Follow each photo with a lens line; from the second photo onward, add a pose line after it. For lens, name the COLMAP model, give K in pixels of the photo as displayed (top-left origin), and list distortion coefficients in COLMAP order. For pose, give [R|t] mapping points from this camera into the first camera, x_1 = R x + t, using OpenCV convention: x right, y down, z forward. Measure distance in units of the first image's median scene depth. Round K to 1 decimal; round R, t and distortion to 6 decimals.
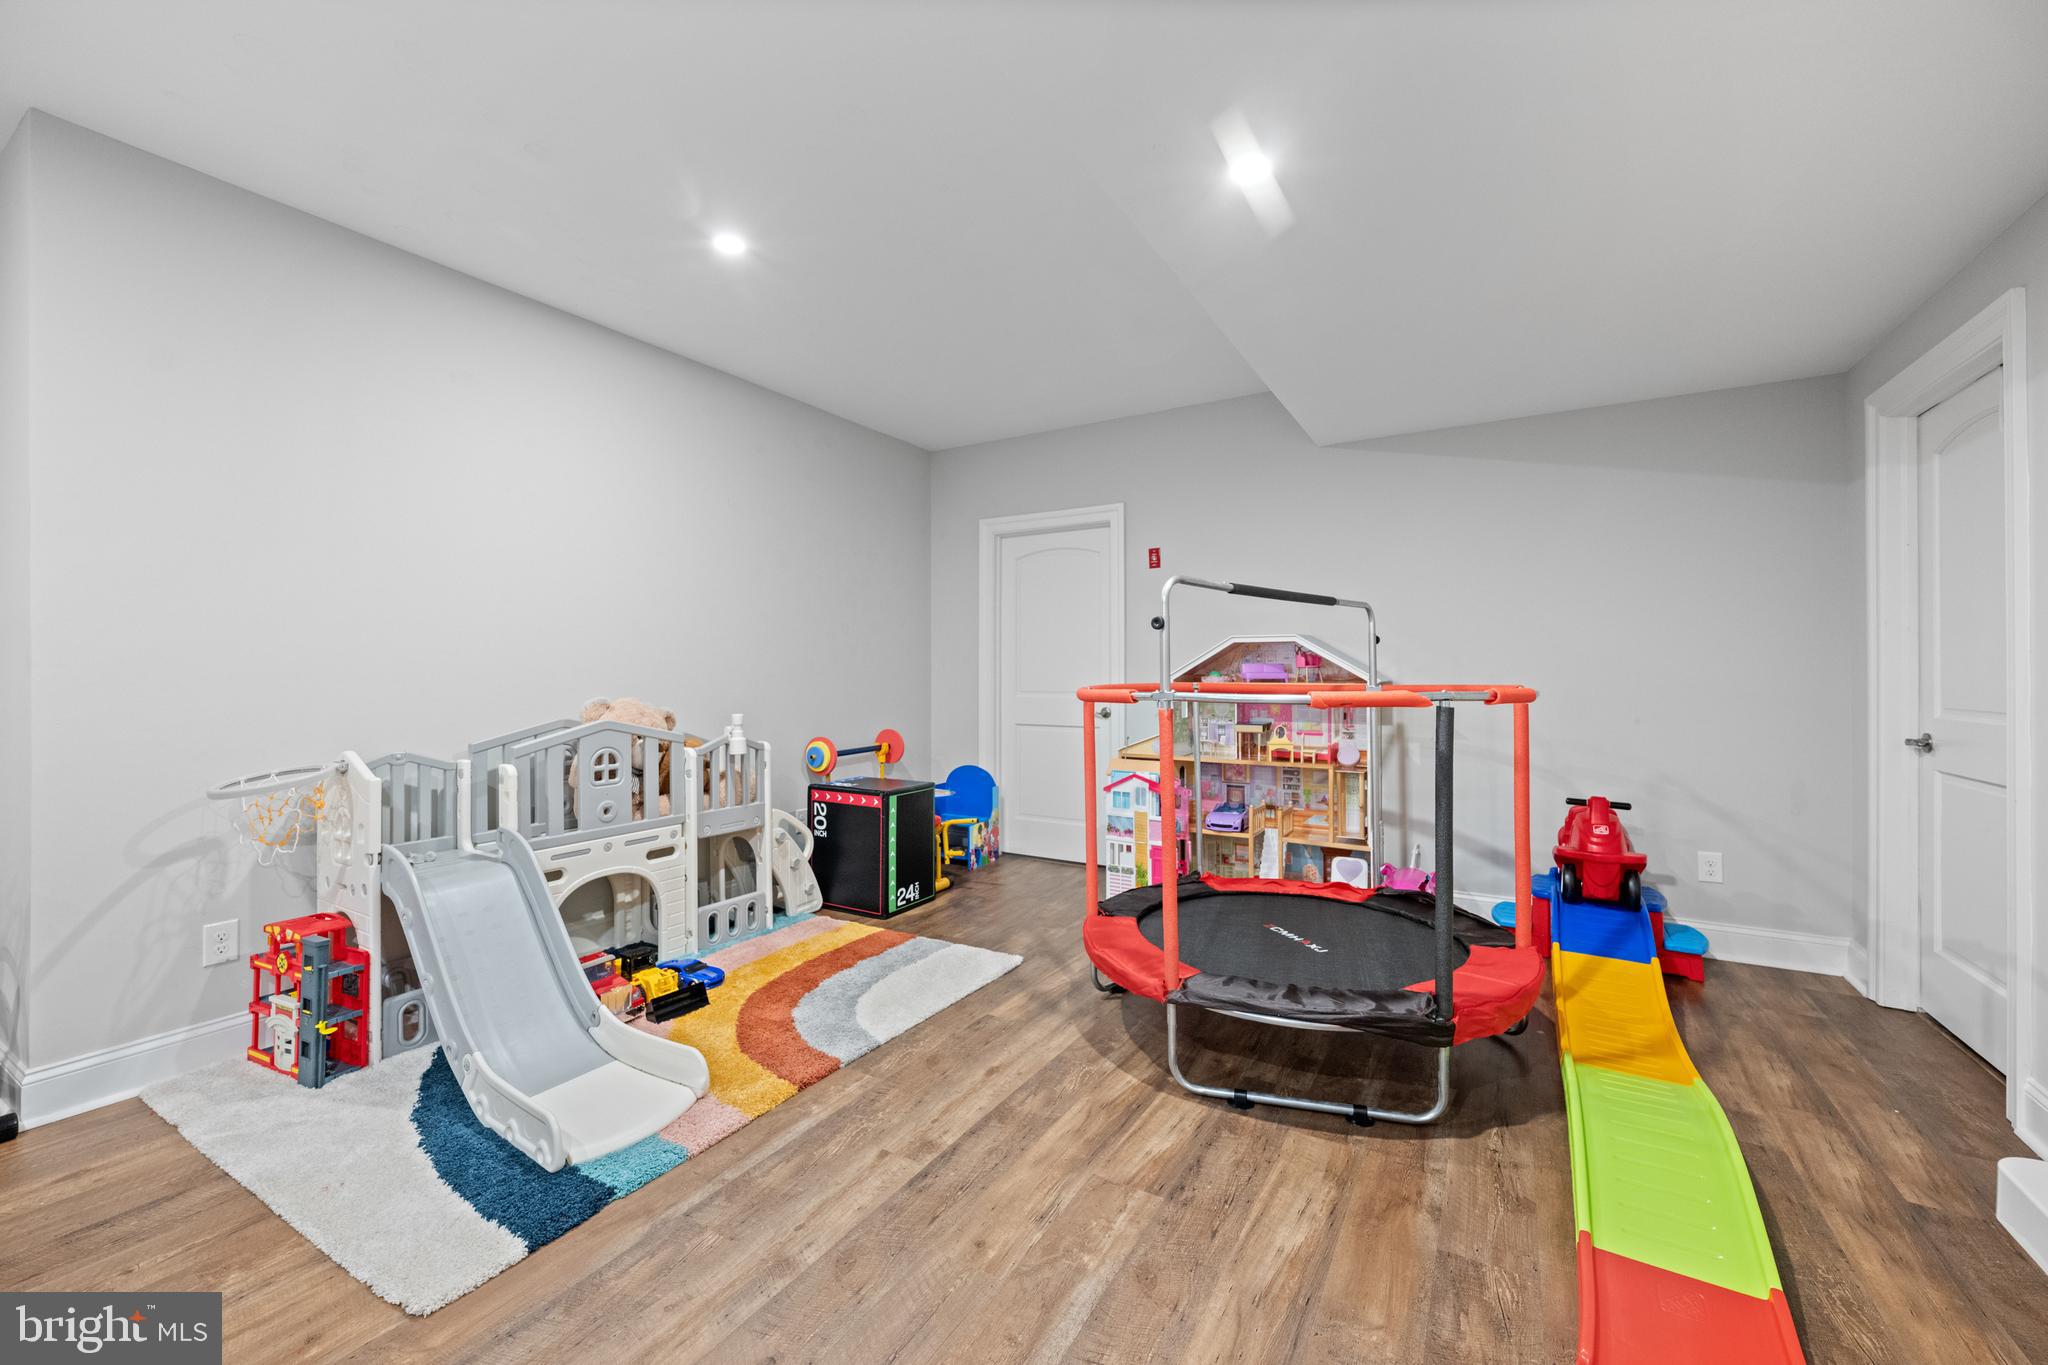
lens RADIAL K [[817.8, 0, 1027.8], [0, 817.8, 677.7], [0, 0, 1]] dist [0.004173, -0.000159]
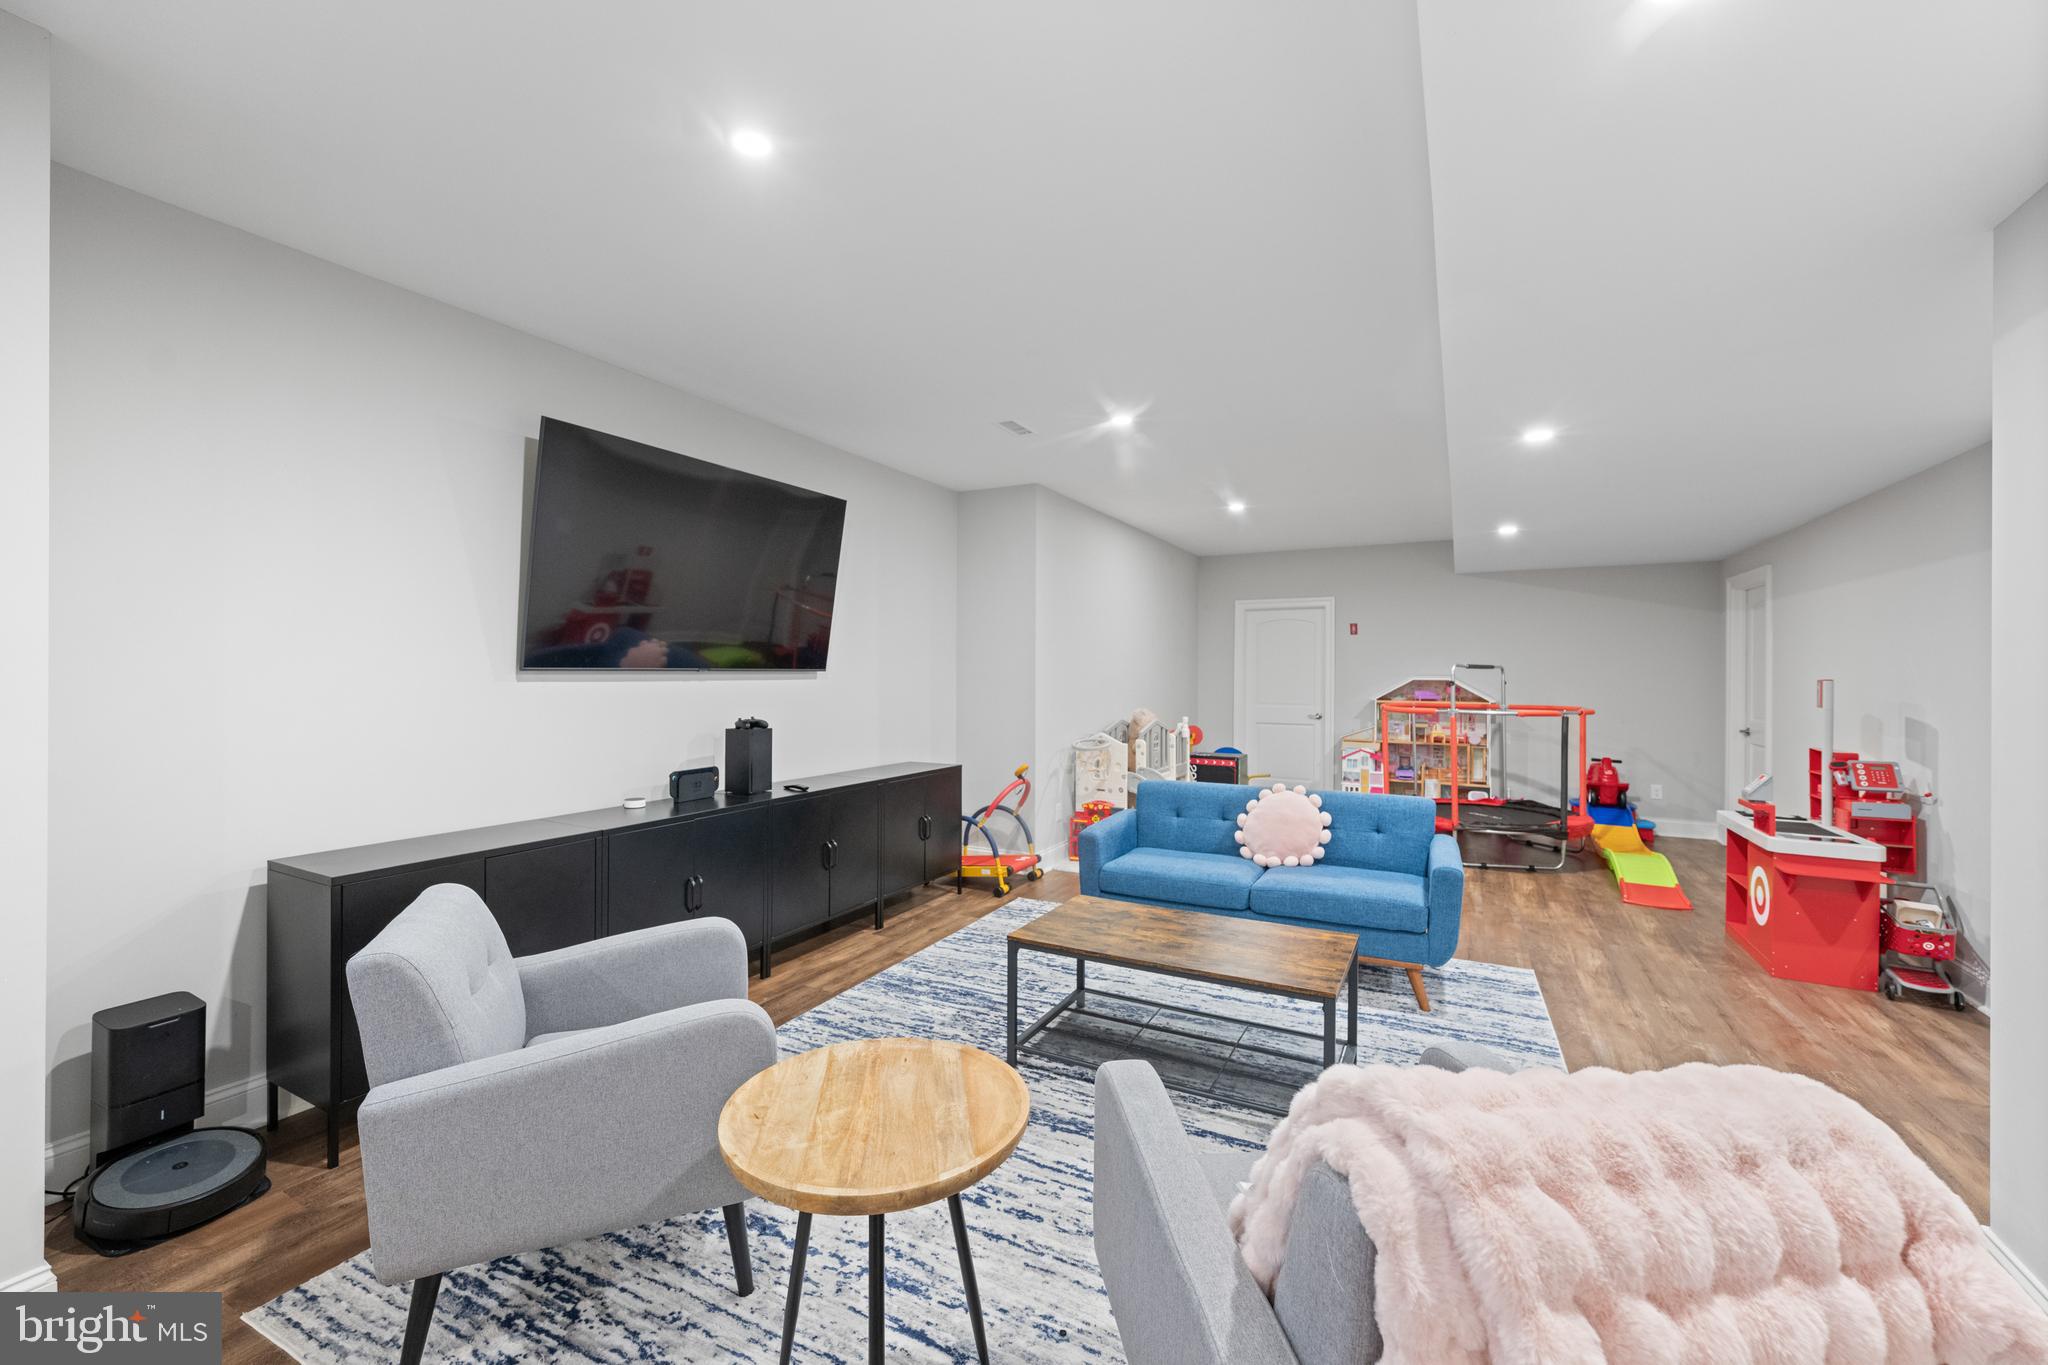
lens RADIAL K [[817.8, 0, 1024.1], [0, 817.8, 682.2], [0, 0, 1]] dist [0.004173, -0.000159]
pose [[0.998962, 0.004797, 0.045299, -0.913568], [-0.005162, 0.999955, 0.007949, -0.059291], [-0.045259, -0.008175, 0.998942, -1.057827]]
